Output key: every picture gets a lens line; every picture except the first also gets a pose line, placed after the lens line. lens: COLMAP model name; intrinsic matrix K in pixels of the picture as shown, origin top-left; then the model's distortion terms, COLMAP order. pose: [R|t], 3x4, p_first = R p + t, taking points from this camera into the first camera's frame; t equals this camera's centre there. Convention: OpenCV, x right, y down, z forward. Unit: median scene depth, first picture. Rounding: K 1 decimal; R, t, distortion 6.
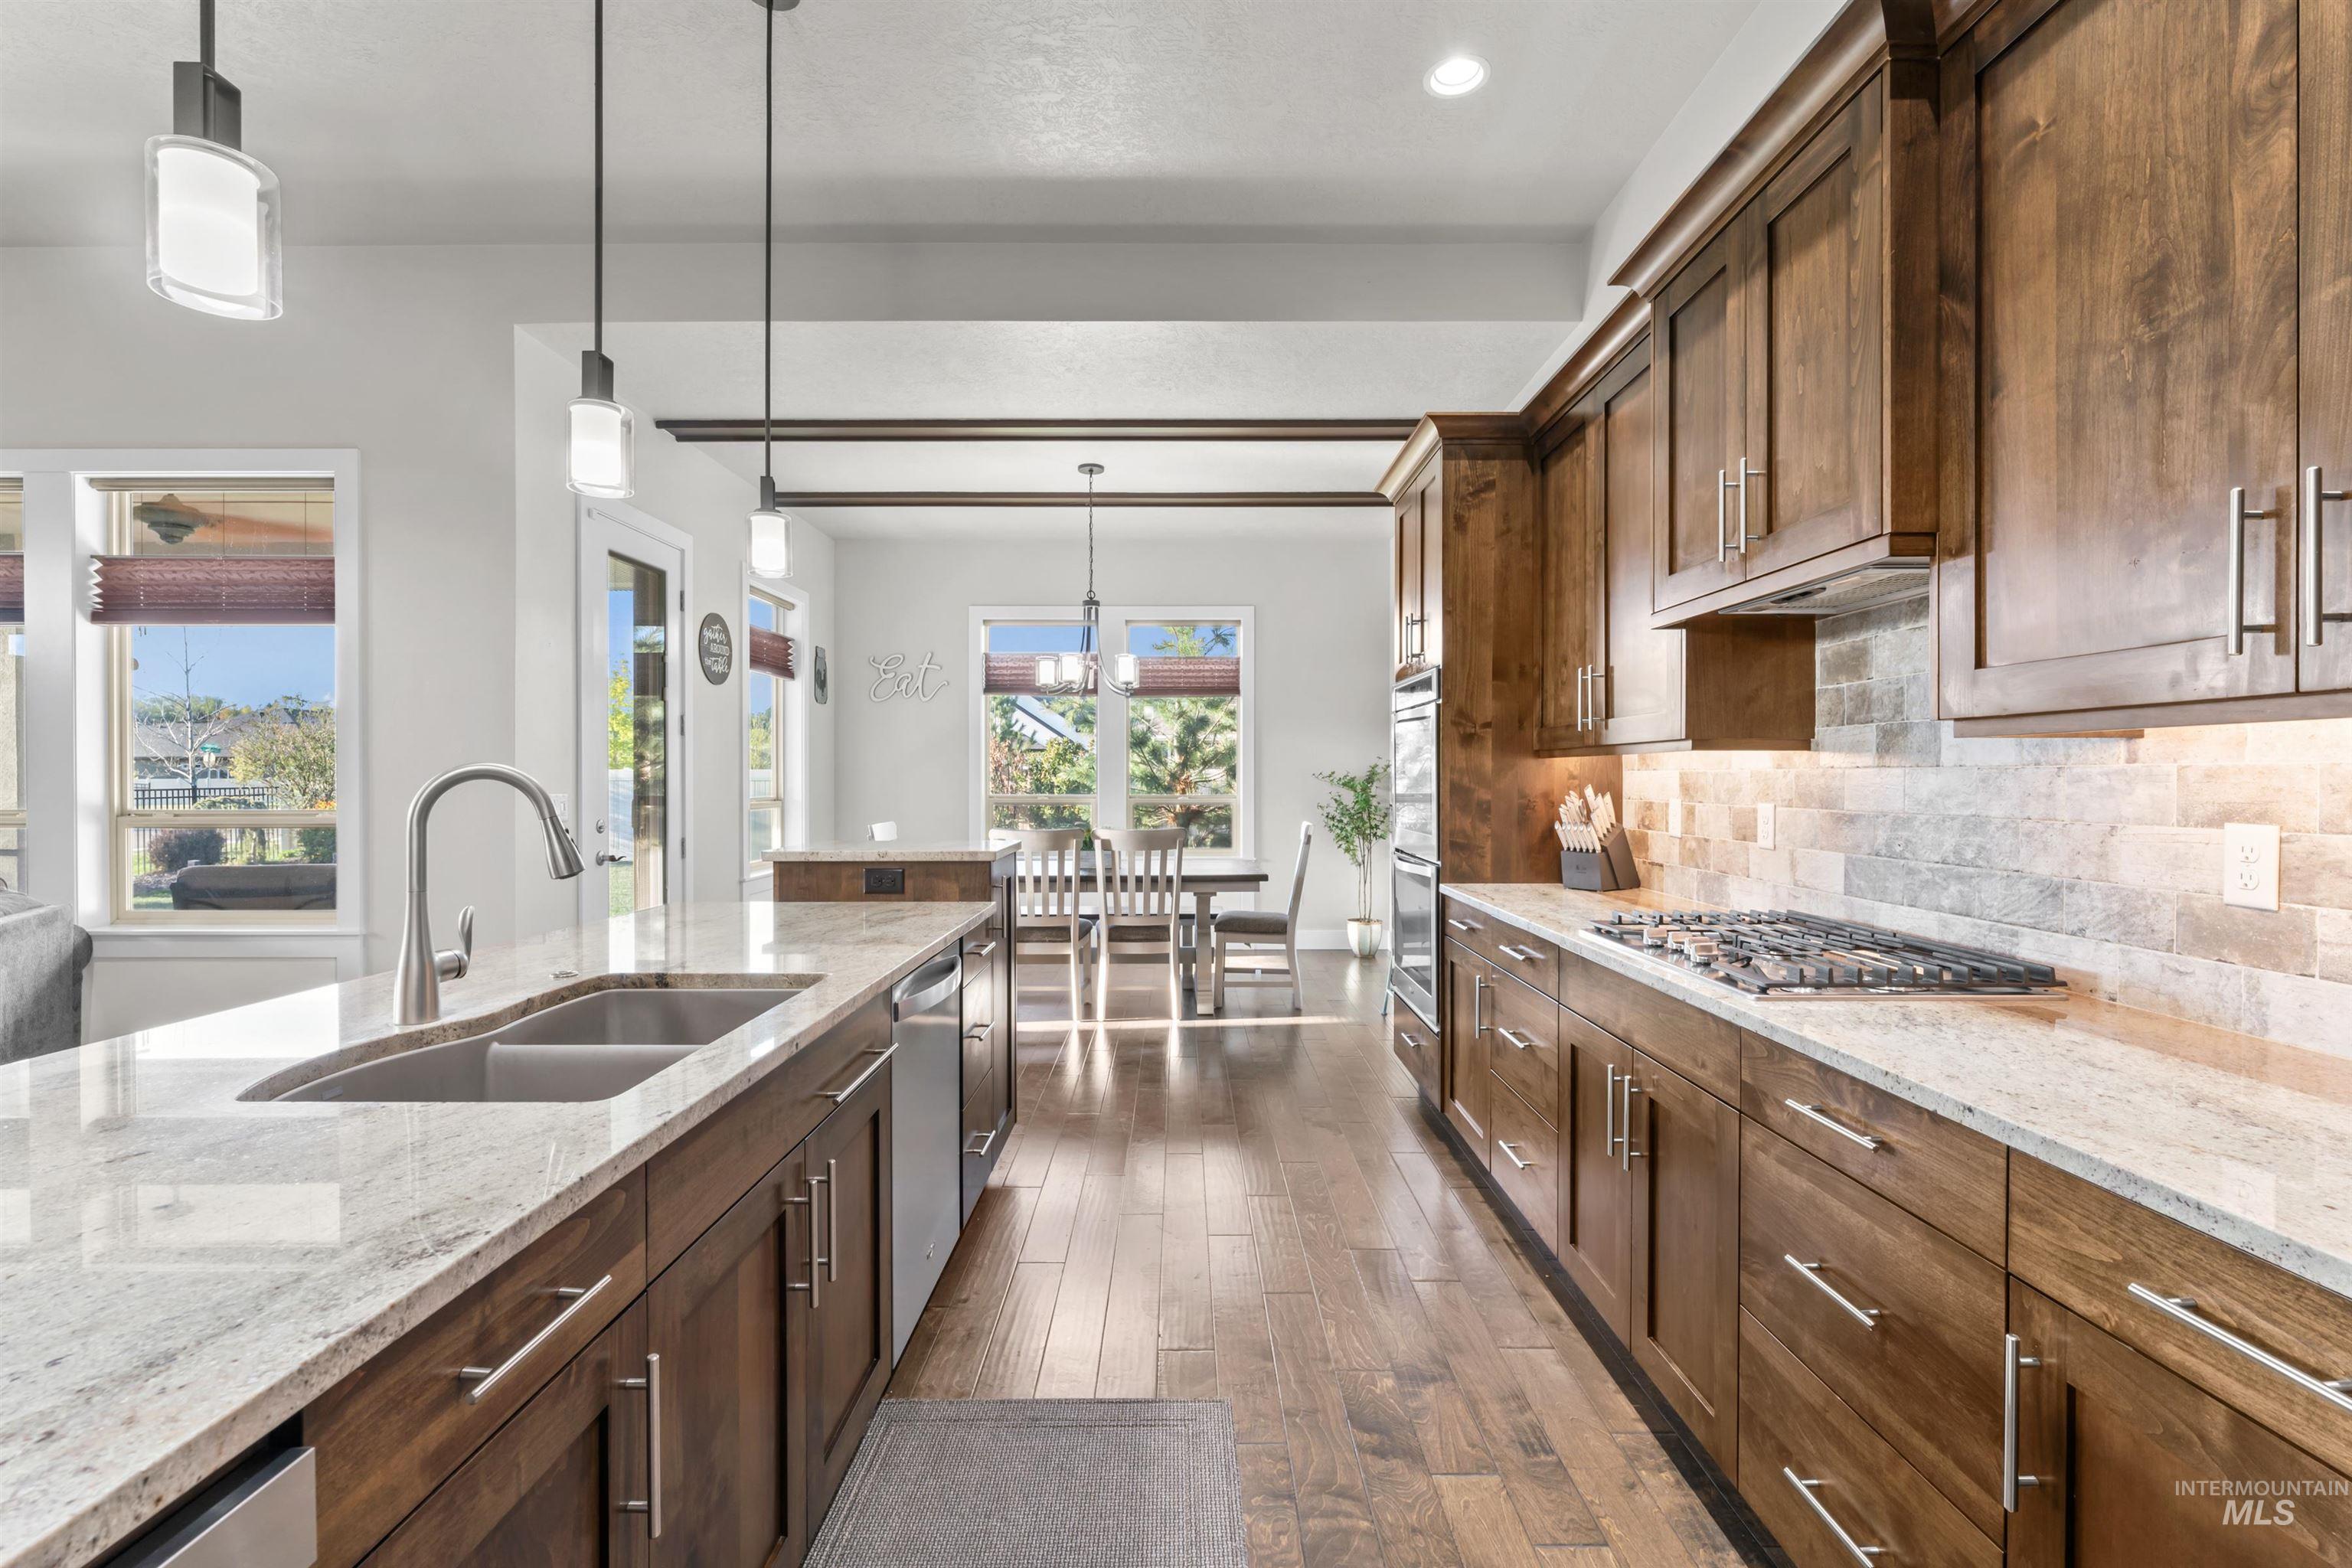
lens RADIAL K [[1024.4, 0, 1177.3], [0, 1024.4, 781.4], [0, 0, 1]] dist [-0.000630, -0.000145]
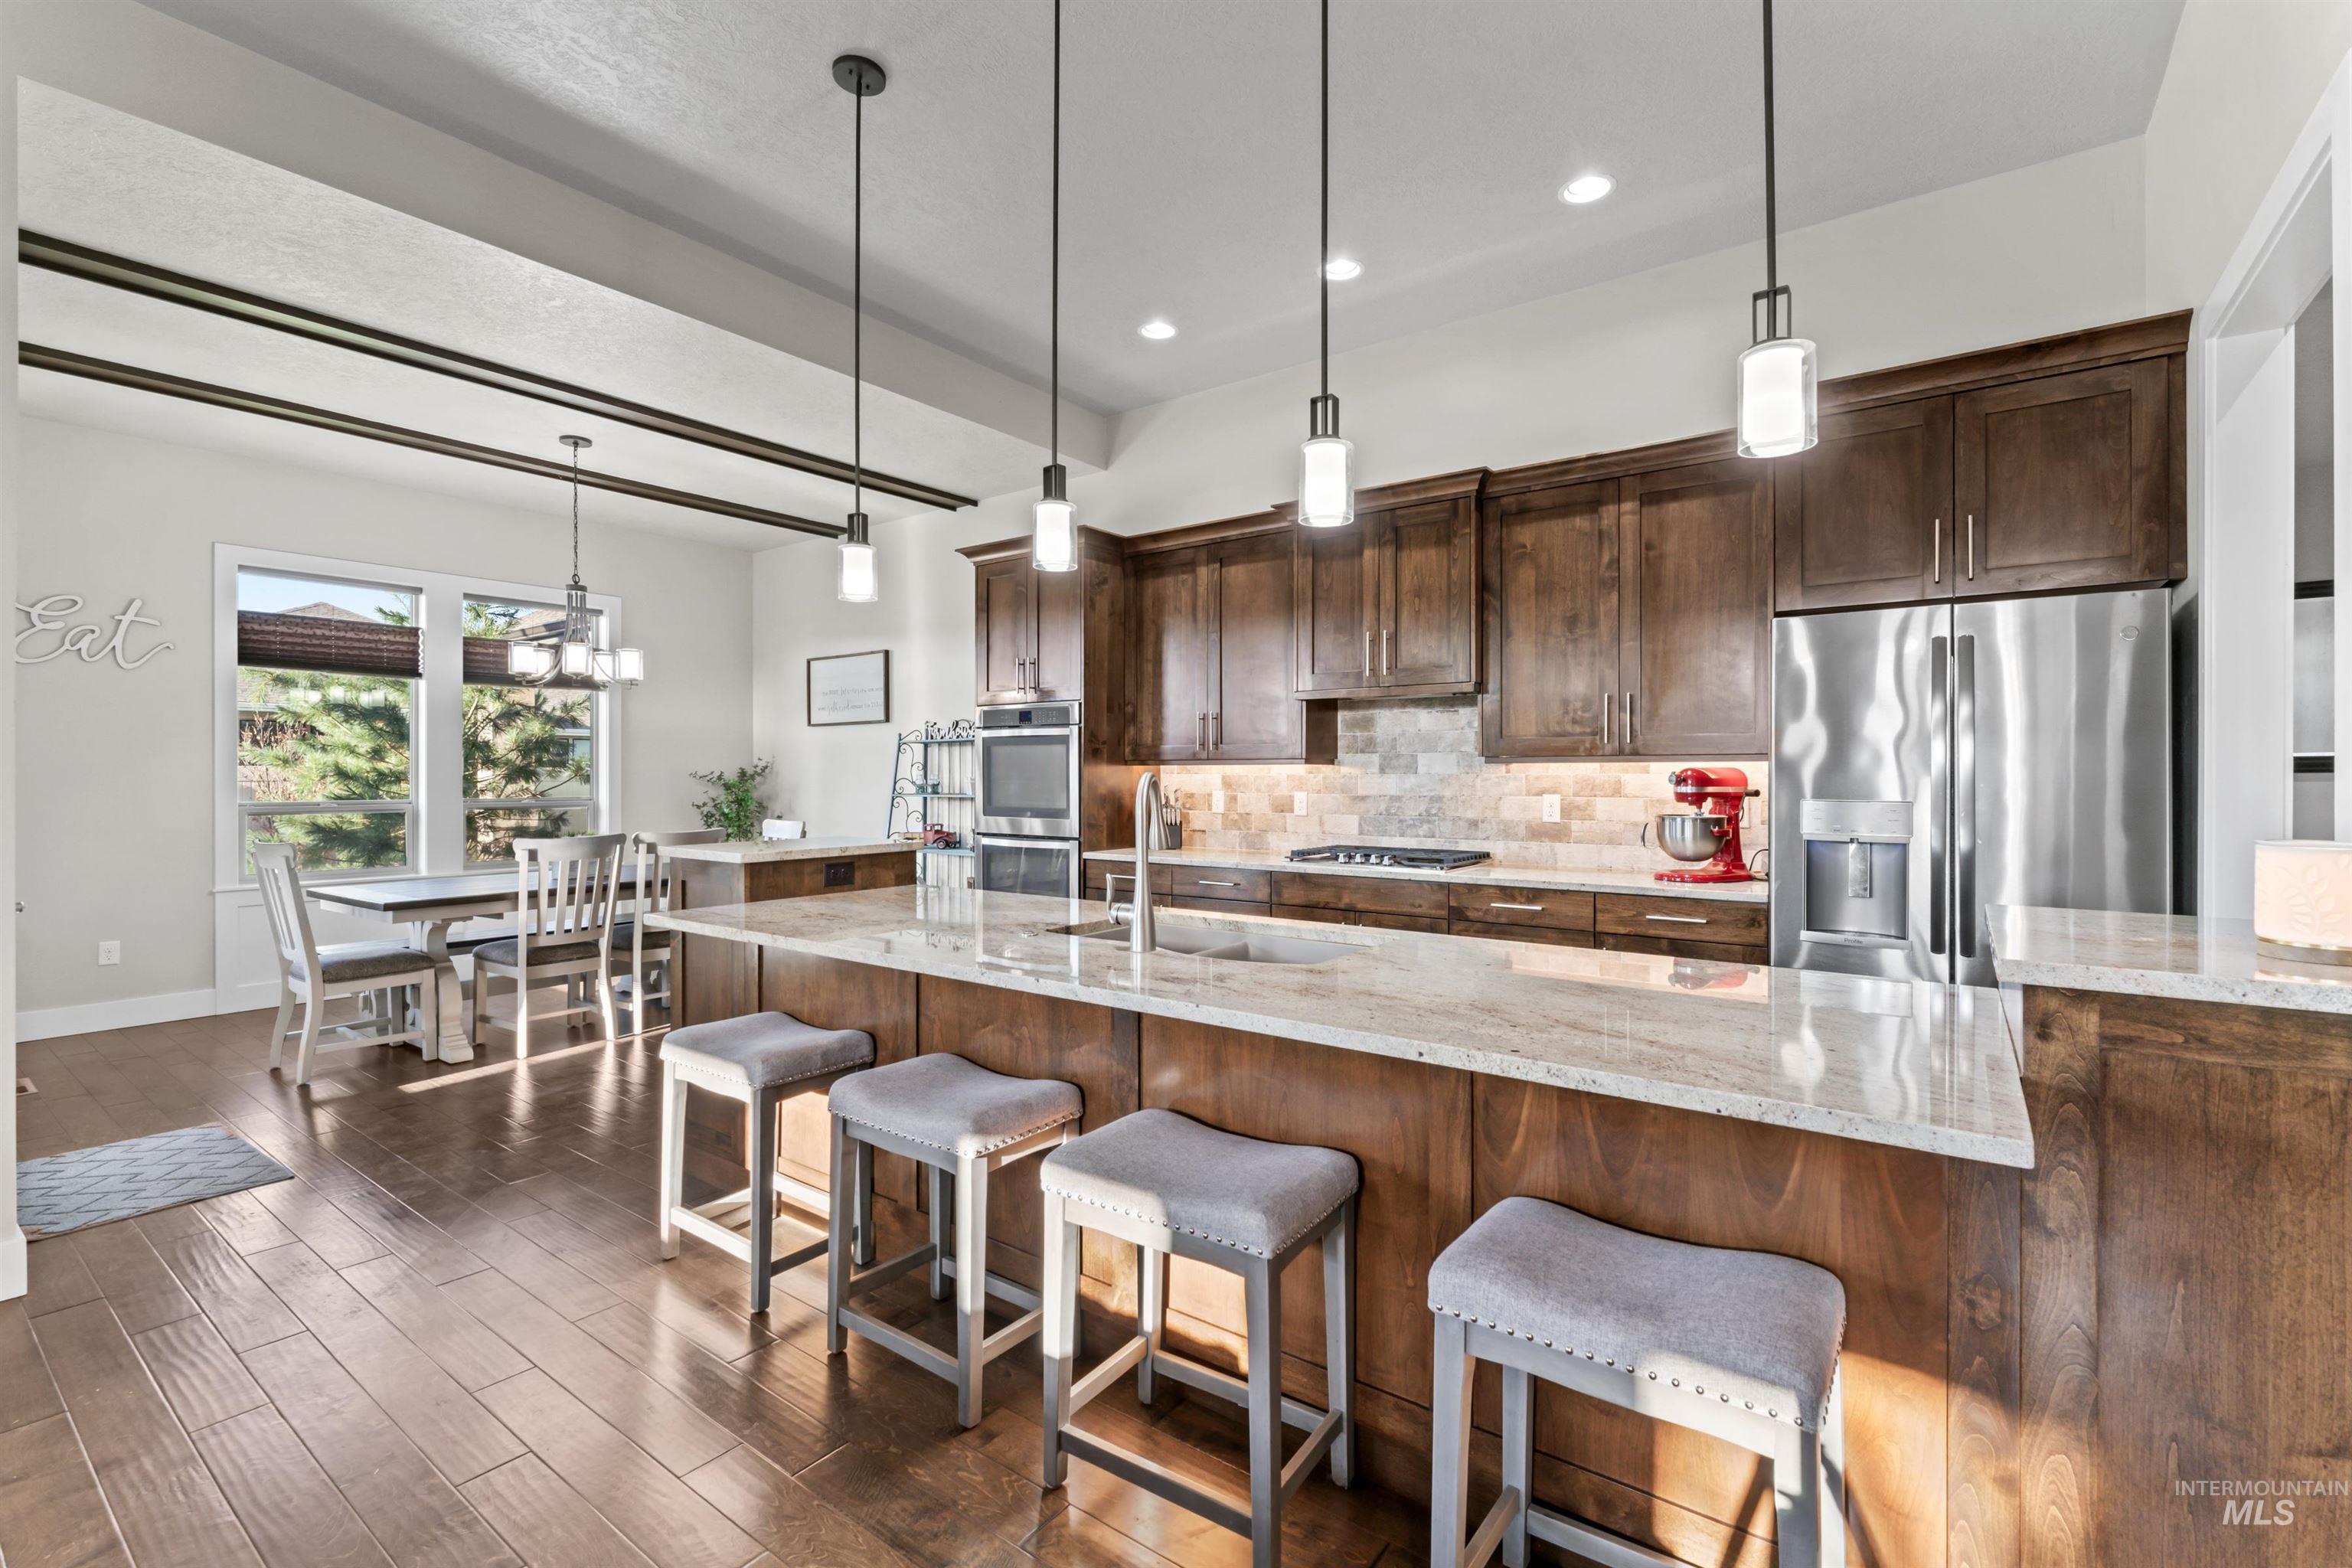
lens RADIAL K [[1024.4, 0, 1182.6], [0, 1024.4, 772.6], [0, 0, 1]] dist [-0.000630, -0.000145]
pose [[0.589279, 0.001803, 0.807927, -1.351987], [0.003998, 0.999979, -0.005148, -0.007271], [-0.807919, 0.006263, 0.589260, 0.073731]]
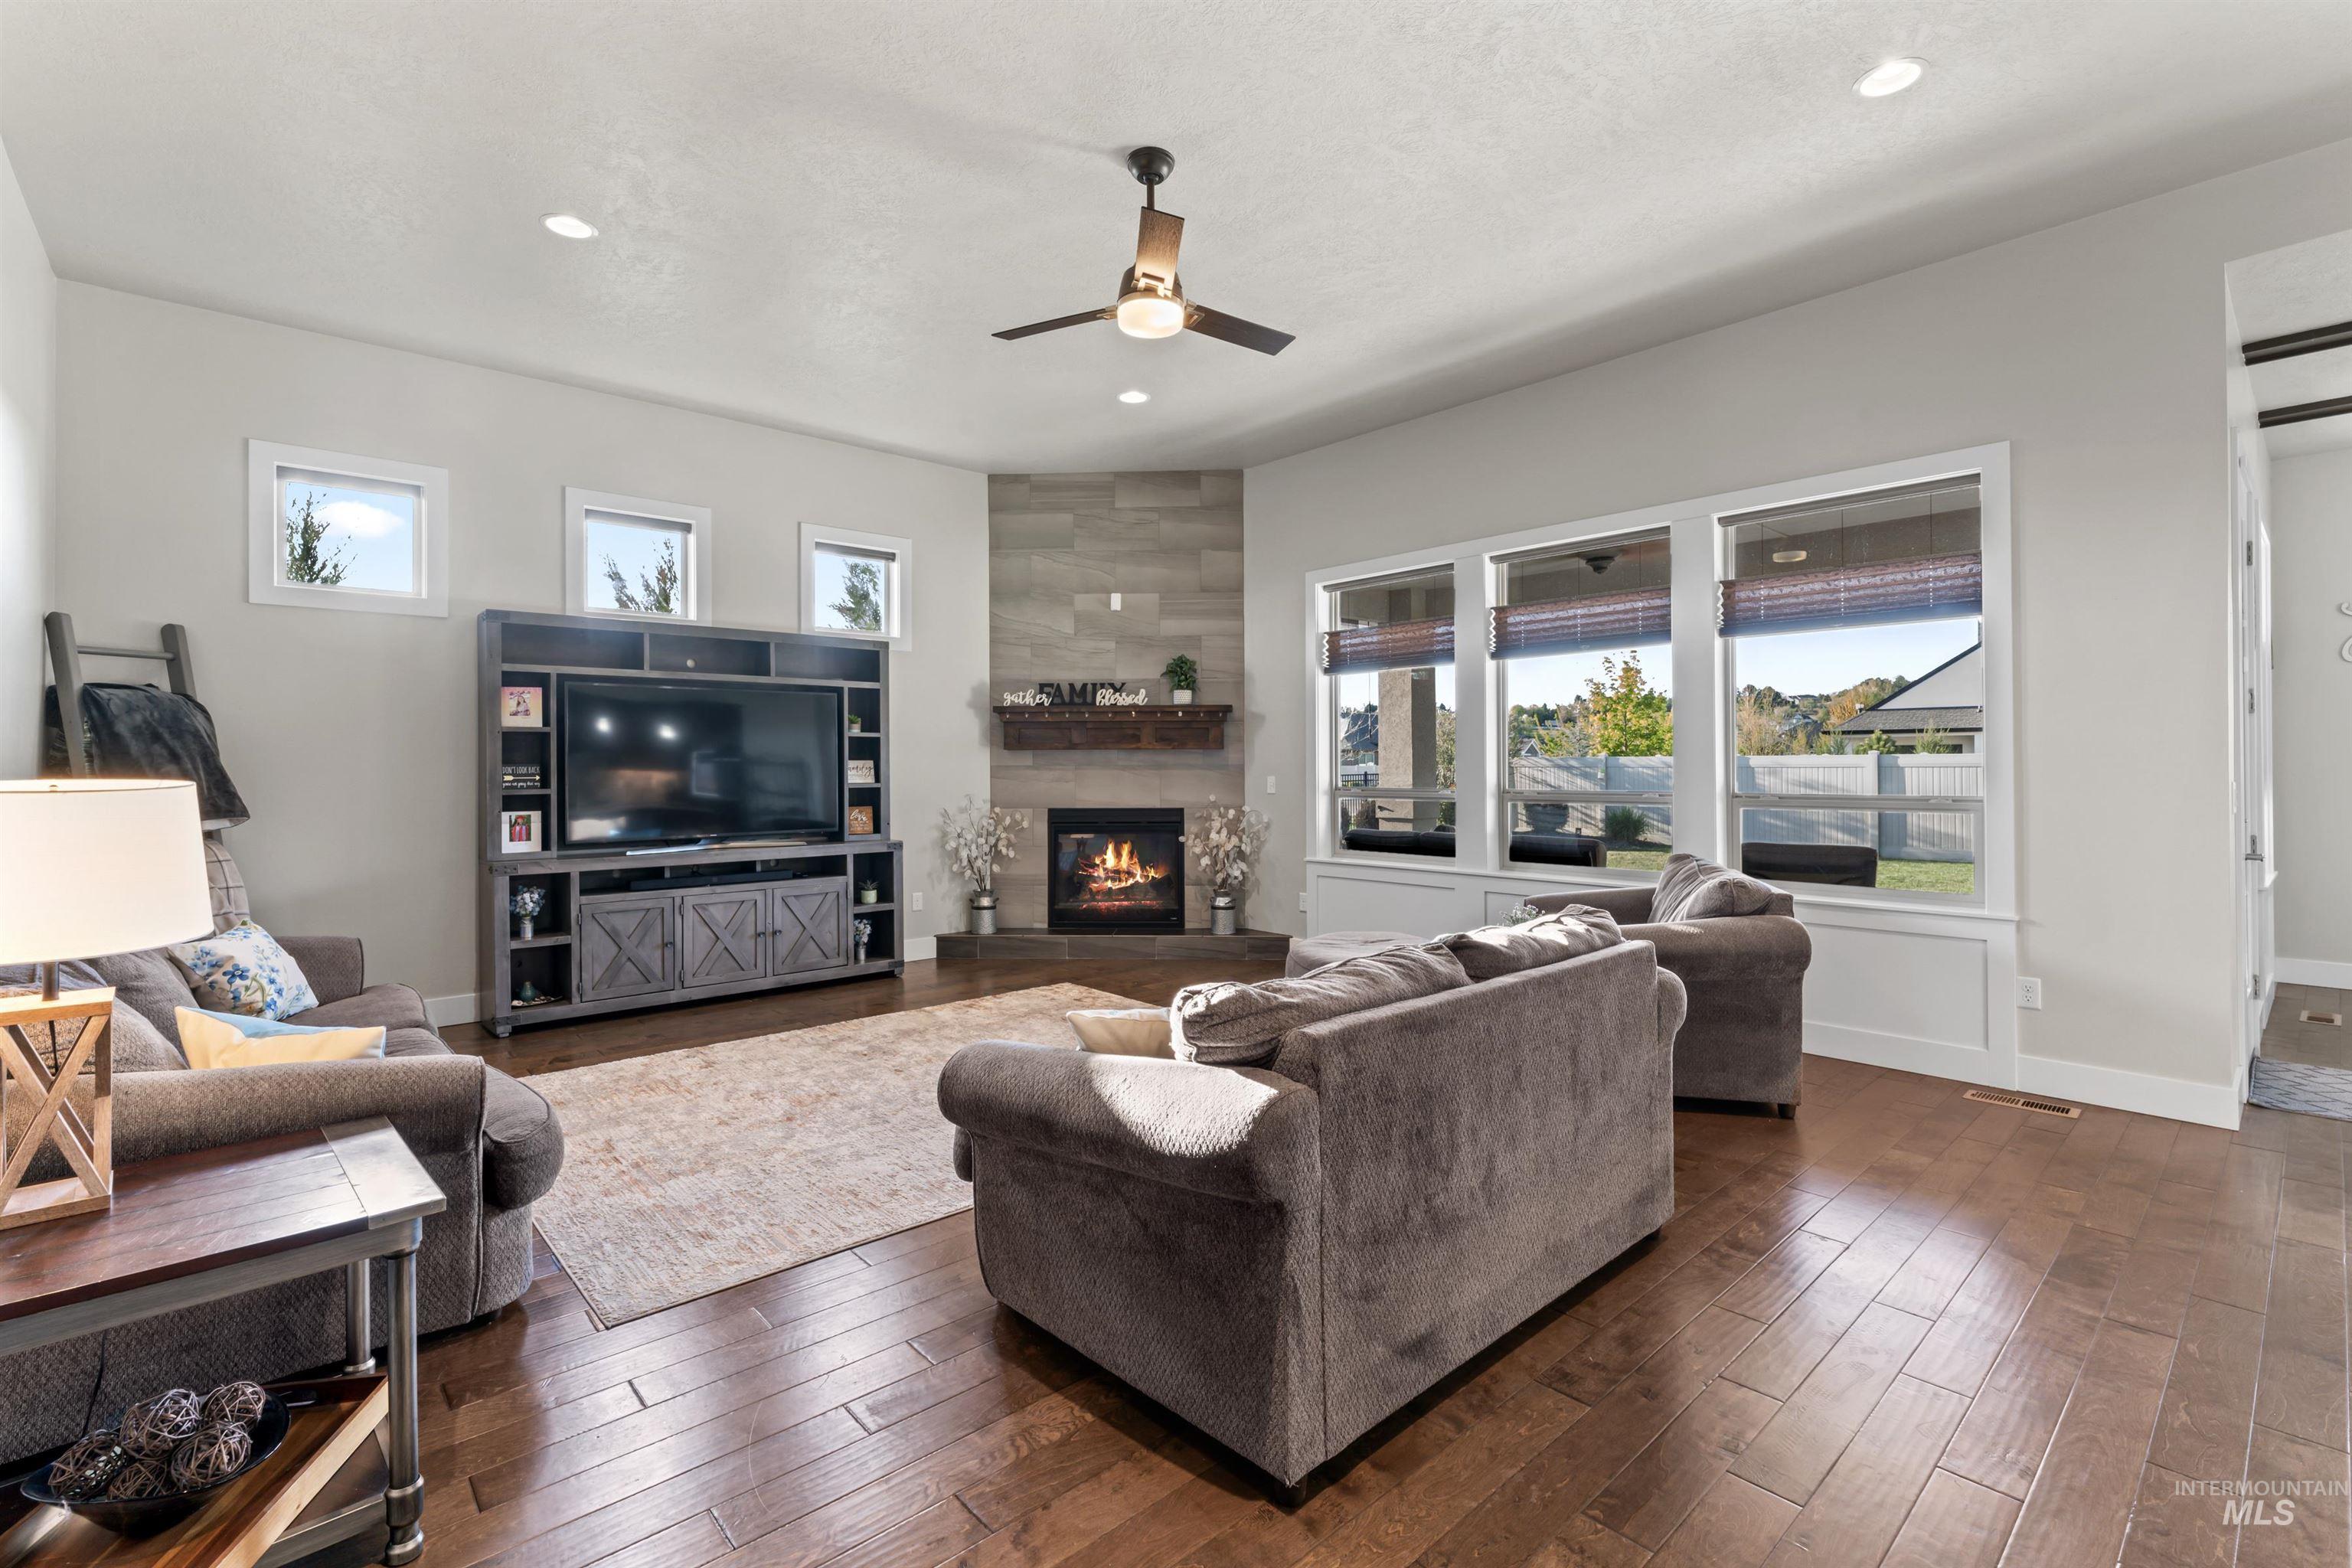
lens RADIAL K [[1024.4, 0, 1189.7], [0, 1024.4, 764.0], [0, 0, 1]] dist [-0.000630, -0.000145]
pose [[0.671639, -0.004879, -0.740863, -1.086876], [0.001841, 0.999986, -0.004916, 0.000325], [0.740876, 0.001937, 0.671639, -0.512880]]
